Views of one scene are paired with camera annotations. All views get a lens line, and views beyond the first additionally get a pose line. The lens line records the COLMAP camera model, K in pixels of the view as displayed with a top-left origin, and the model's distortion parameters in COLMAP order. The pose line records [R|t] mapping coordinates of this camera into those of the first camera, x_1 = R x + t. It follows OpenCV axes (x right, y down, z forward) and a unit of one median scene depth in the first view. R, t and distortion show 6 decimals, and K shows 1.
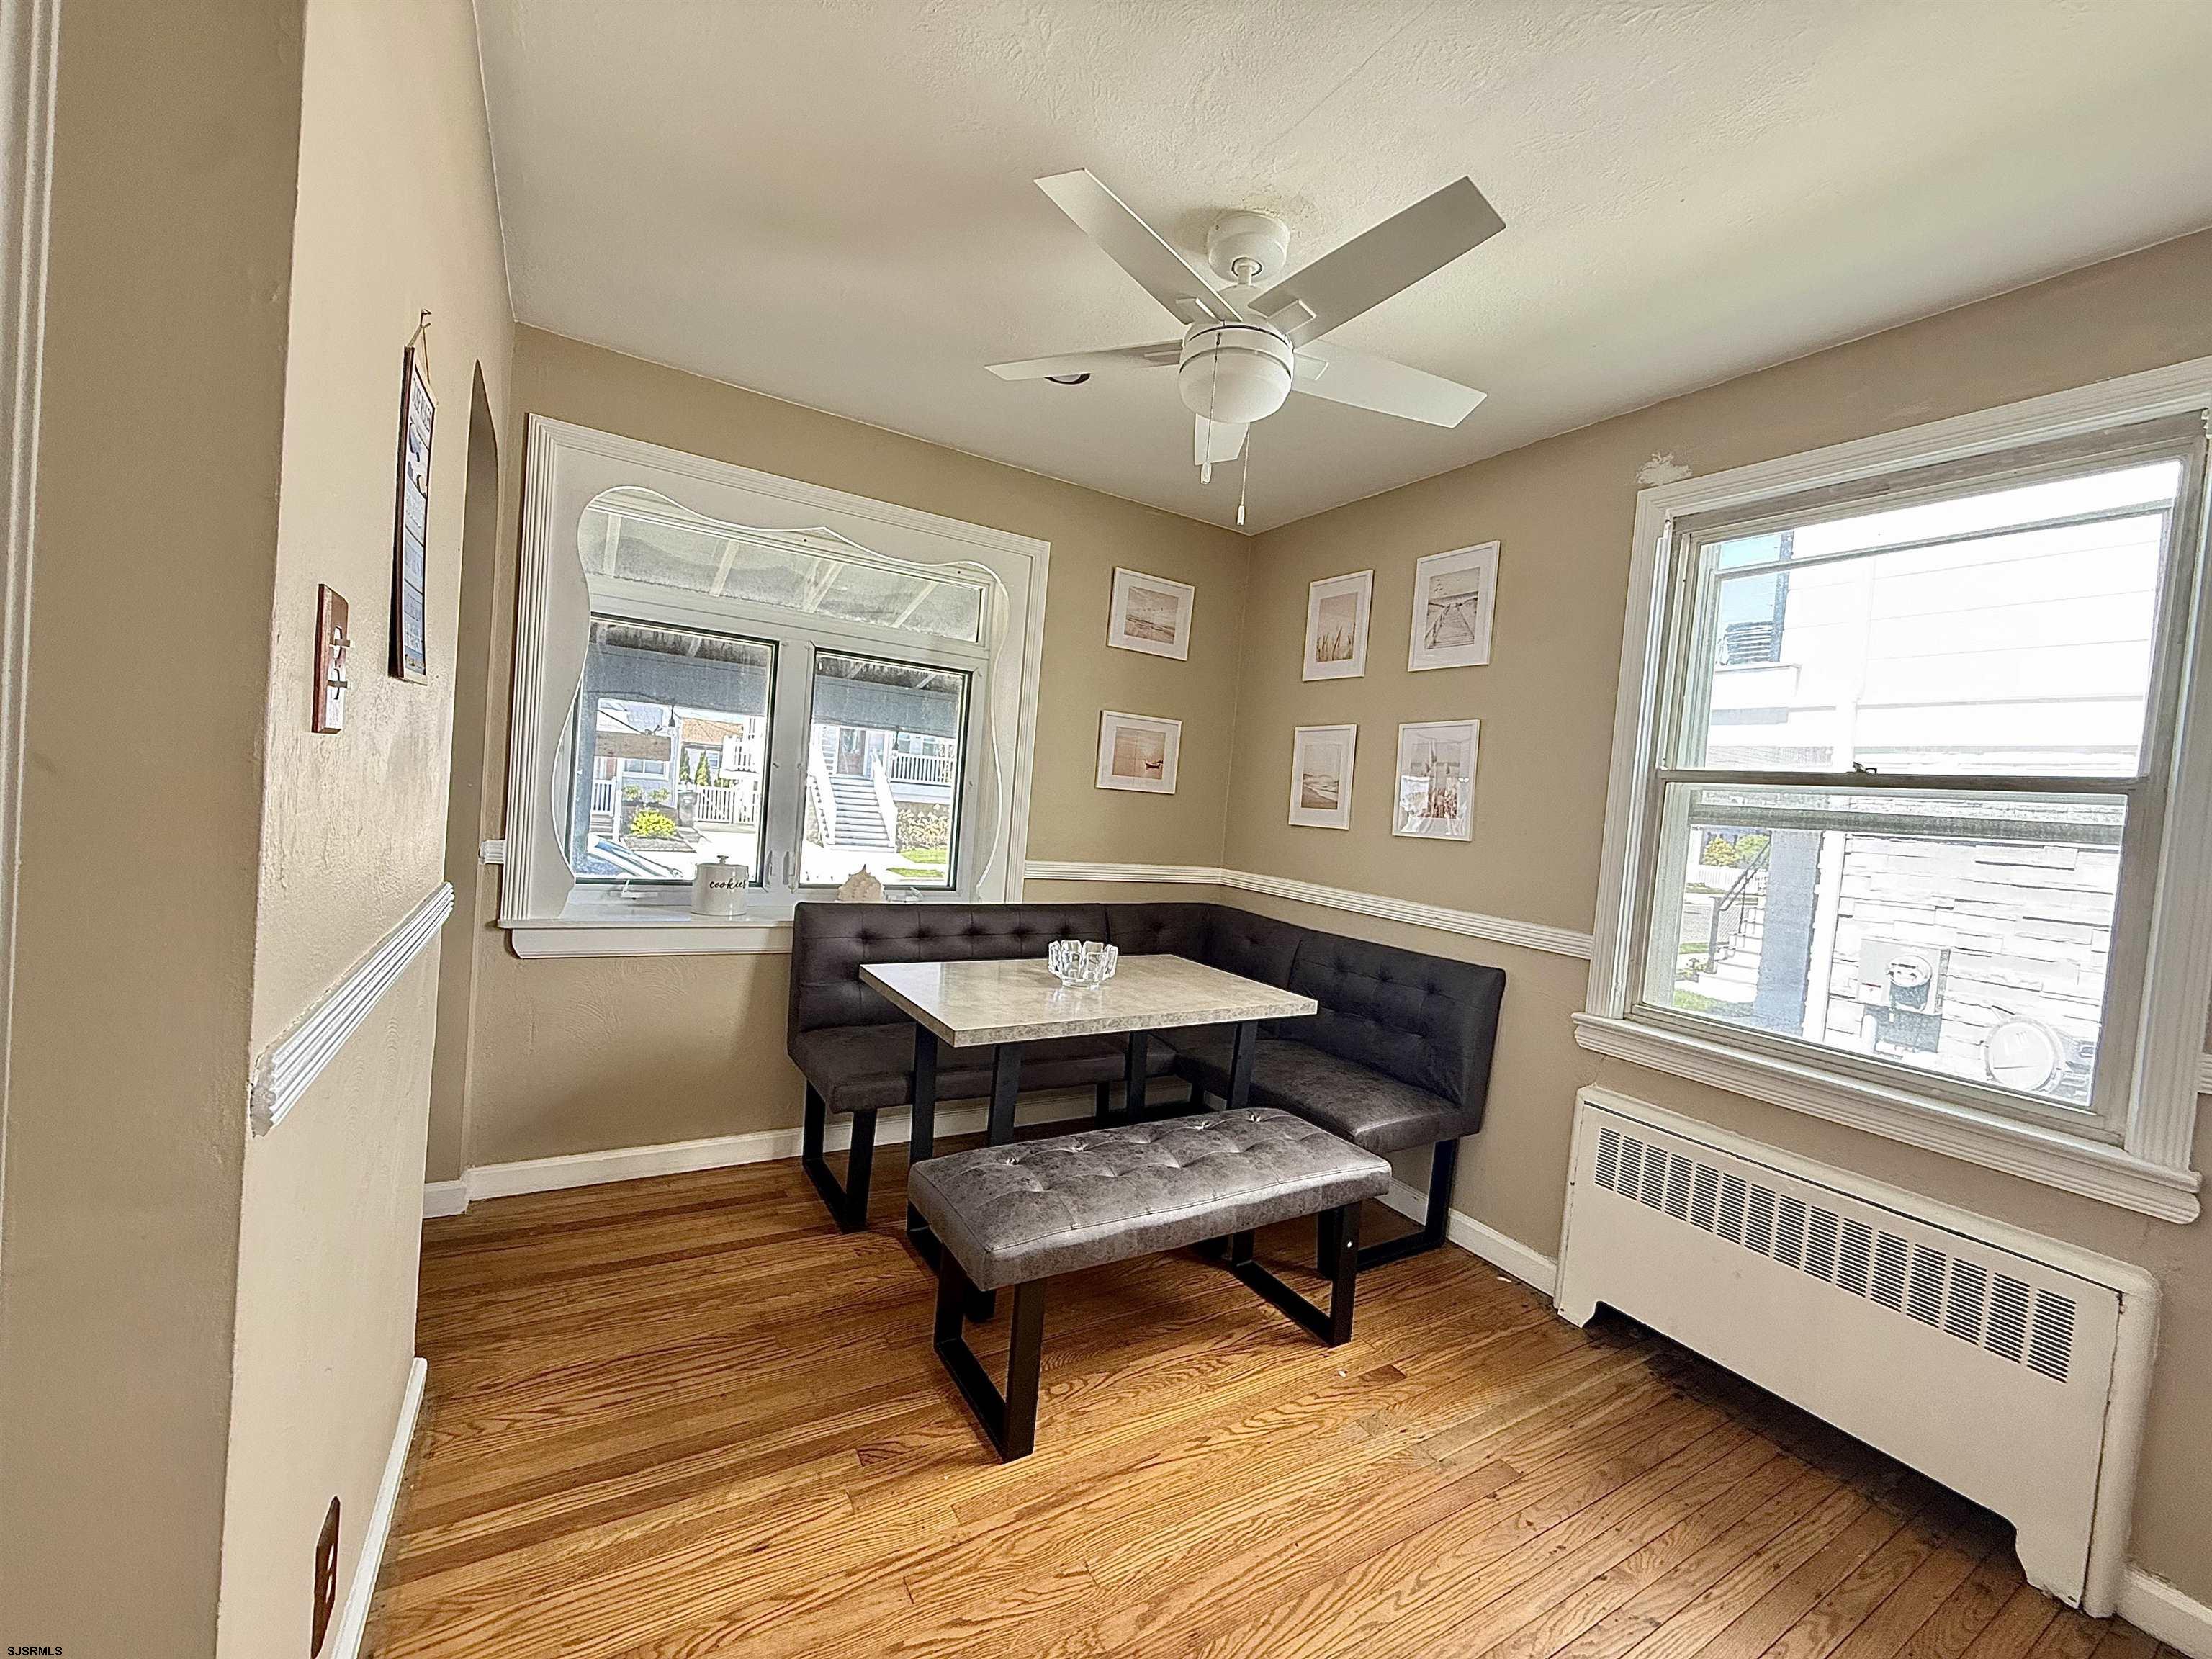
lens RADIAL K [[881.9, 0, 1103.0], [0, 881.9, 831.4], [0, 0, 1]] dist [0.000441, -0.000364]
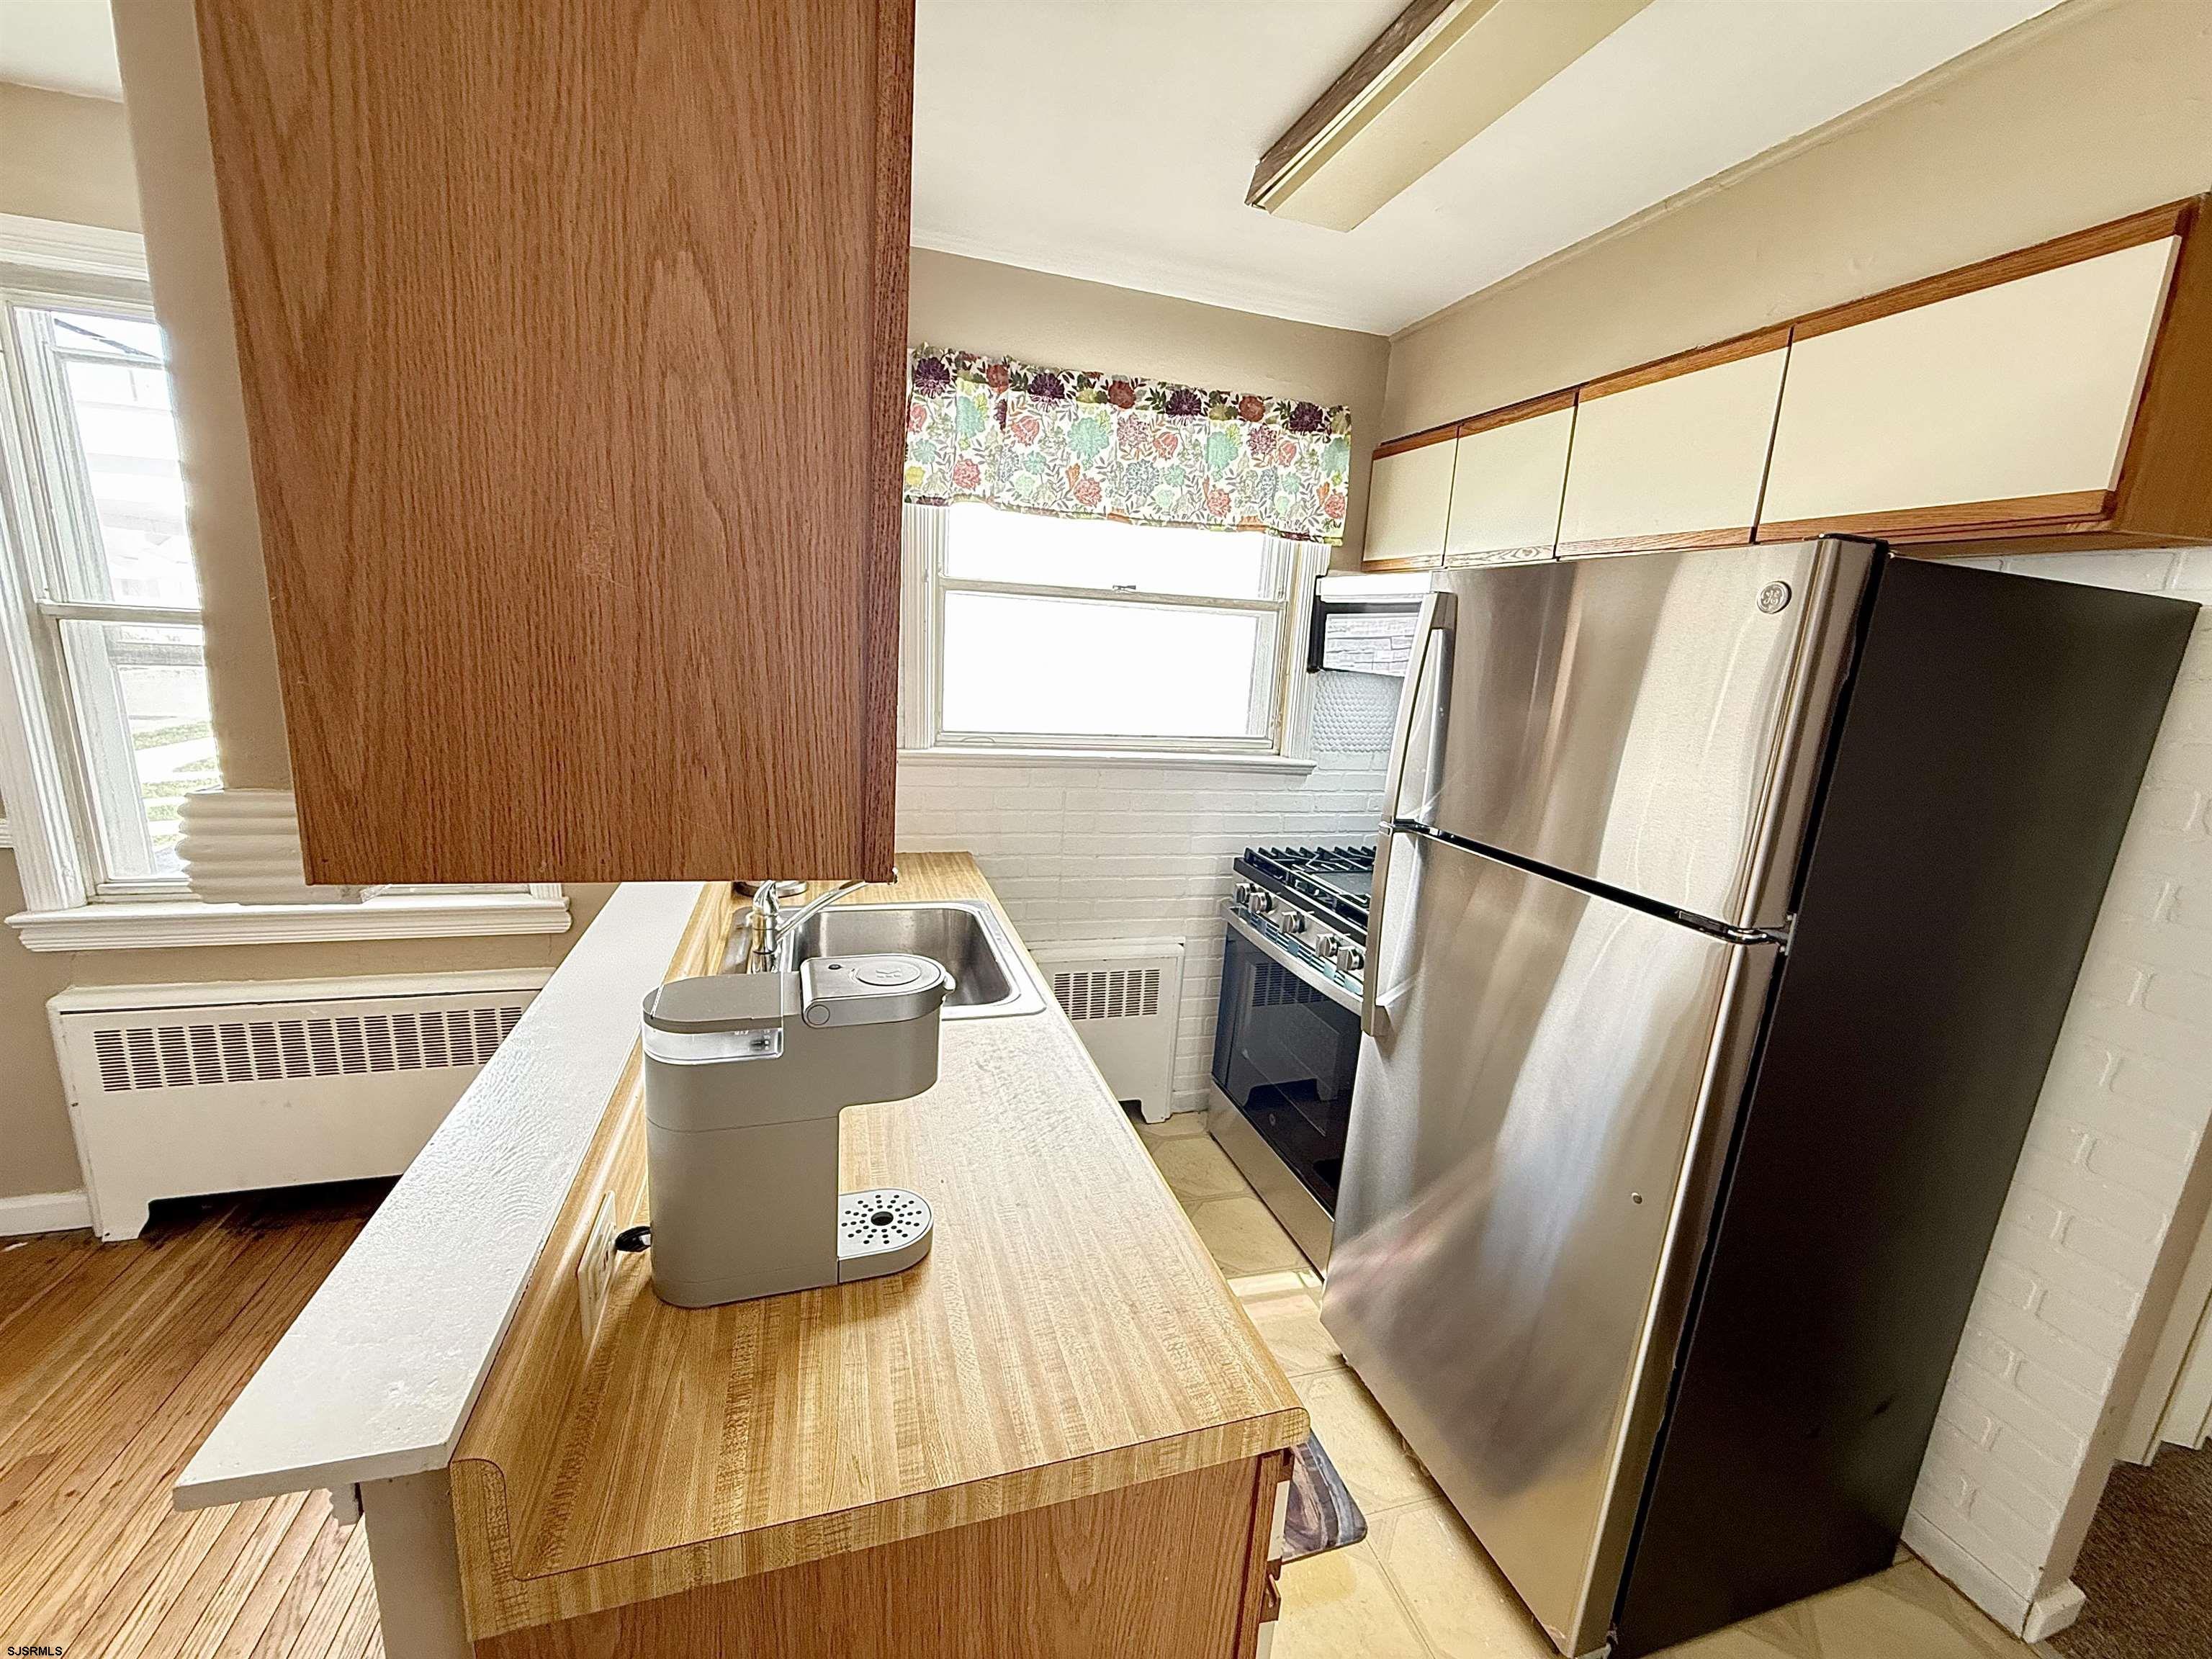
lens RADIAL K [[881.9, 0, 1088.8], [0, 881.9, 826.2], [0, 0, 1]] dist [0.000441, -0.000364]
pose [[0.258035, -0.280574, 0.924498, 0.058471], [0.004279, 0.957225, 0.289313, -0.087389], [-0.966126, -0.070697, 0.248198, -0.124170]]
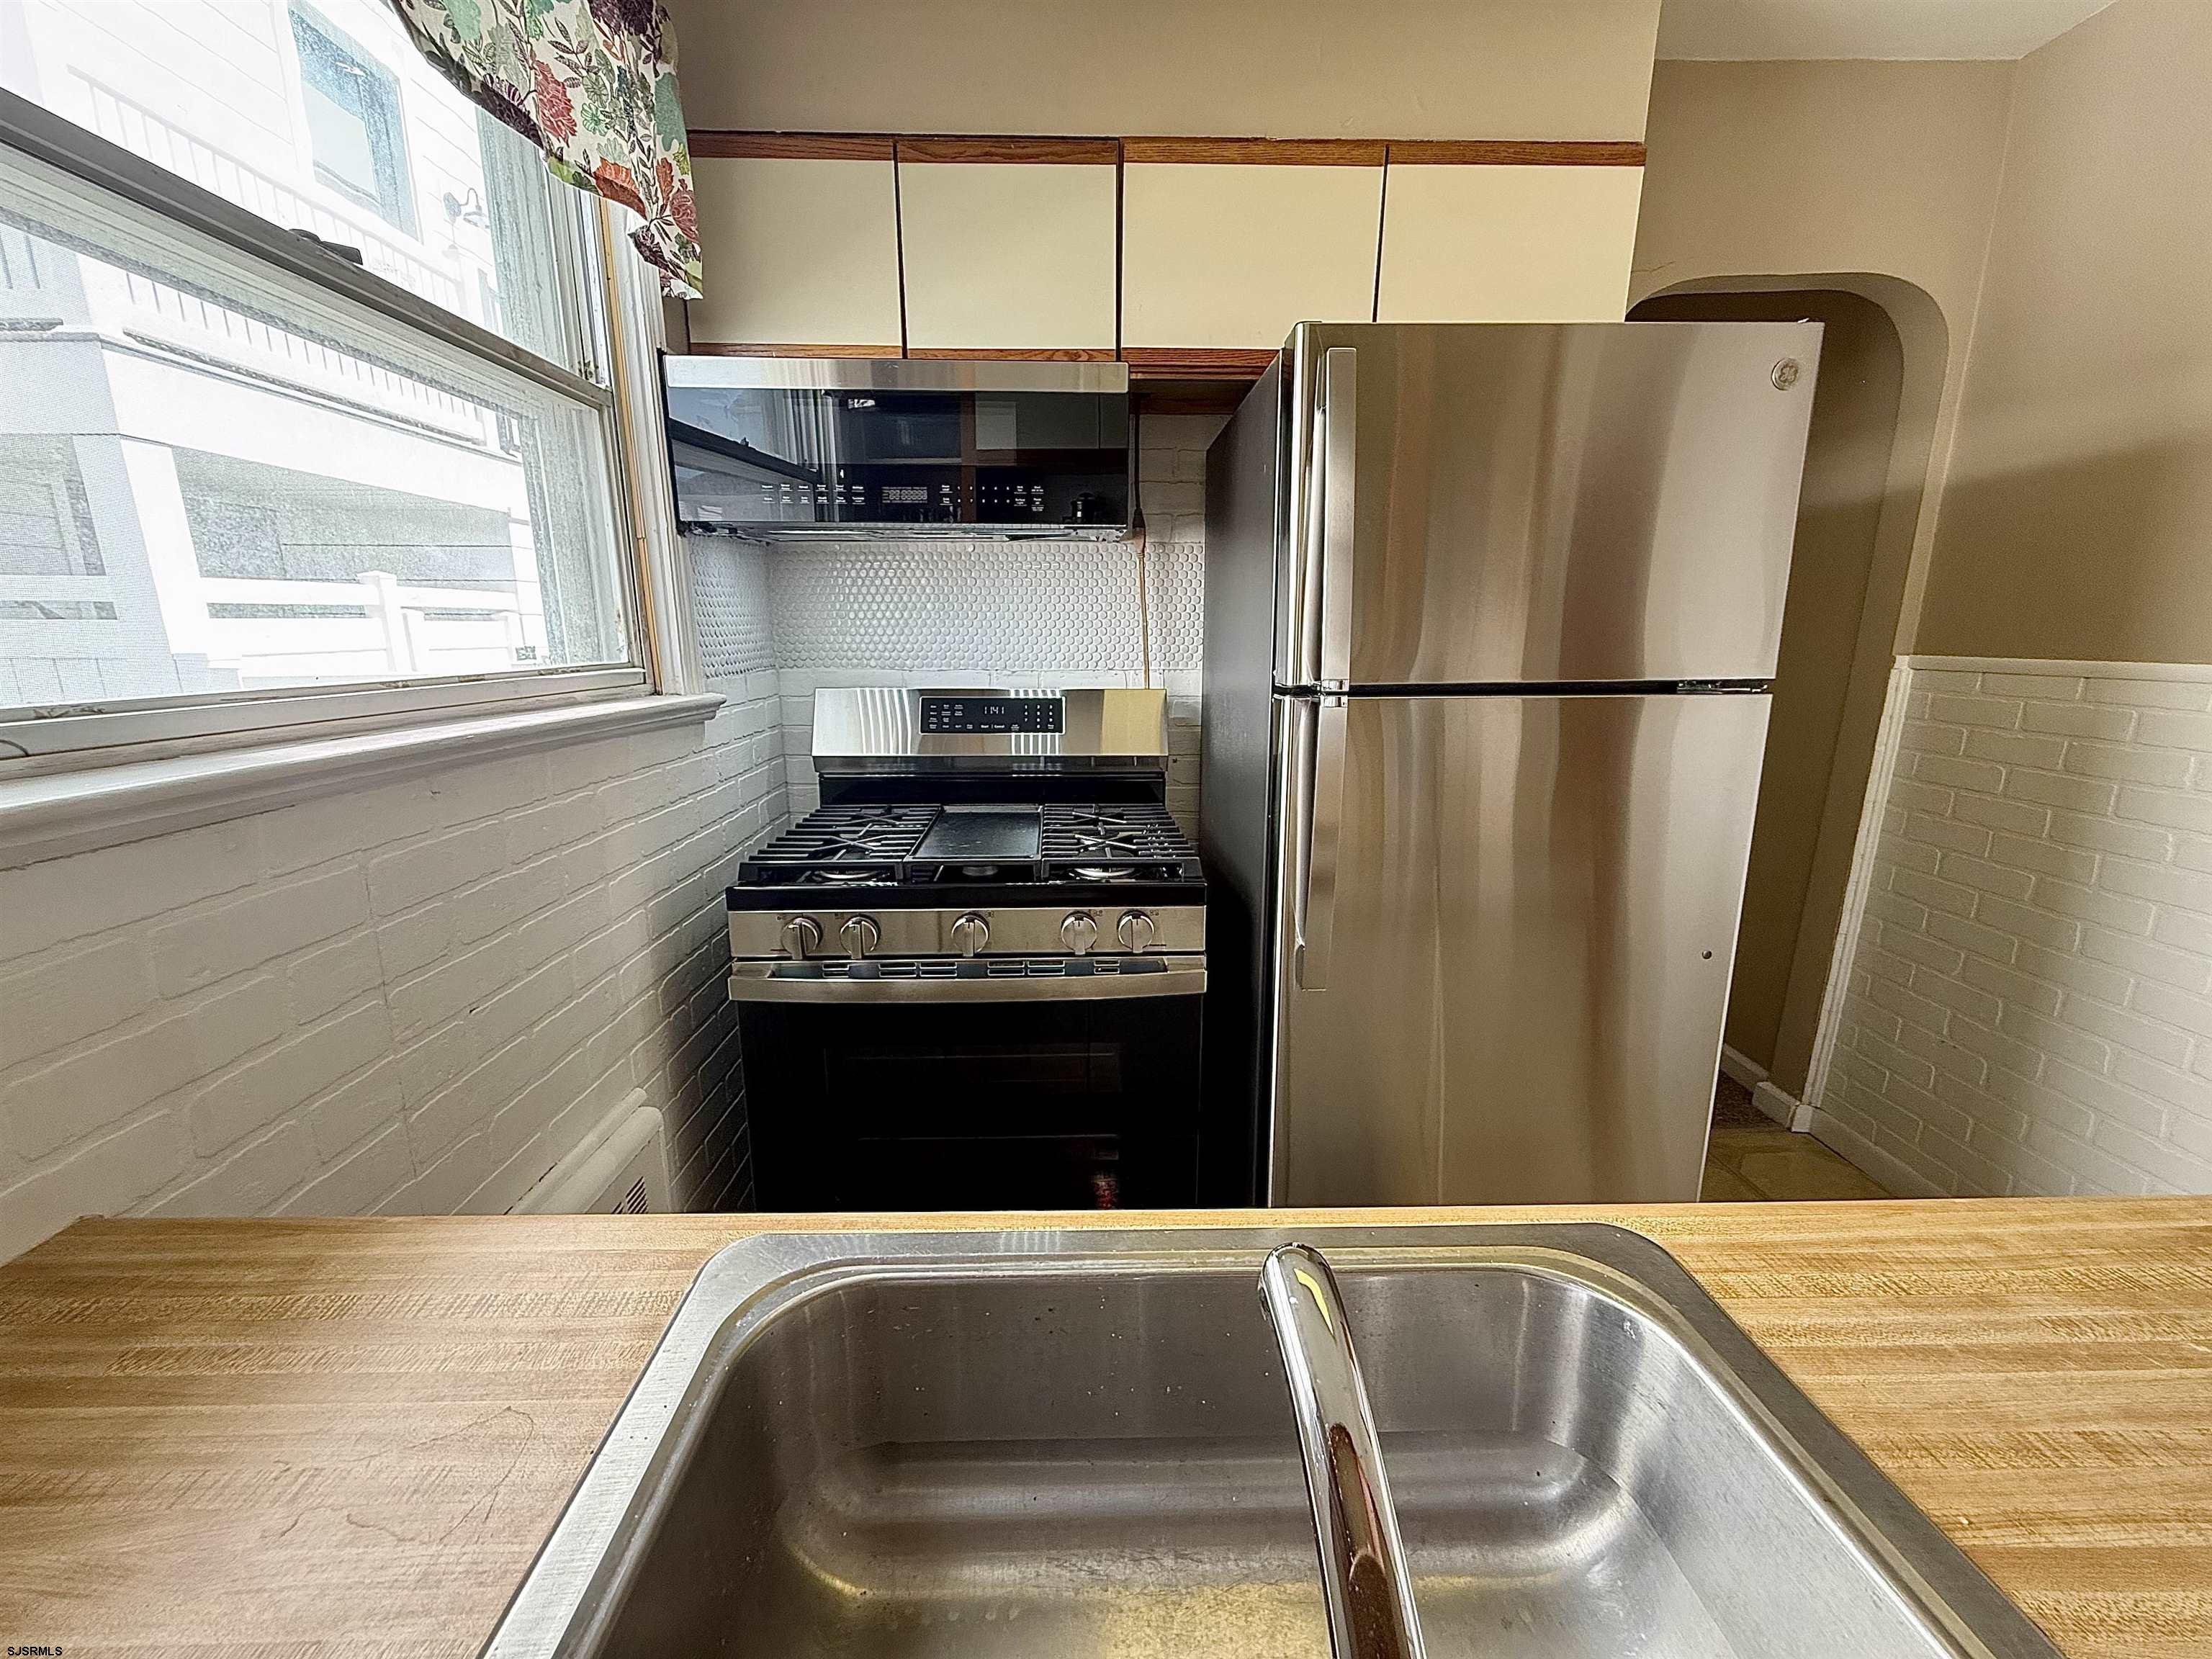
lens RADIAL K [[881.9, 0, 1097.1], [0, 881.9, 827.8], [0, 0, 1]] dist [0.000441, -0.000364]
pose [[-0.863441, -0.193063, 0.466043, 0.558202], [-0.056848, 0.955219, 0.290387, 0.031469], [-0.501236, 0.224239, -0.835751, 0.252633]]
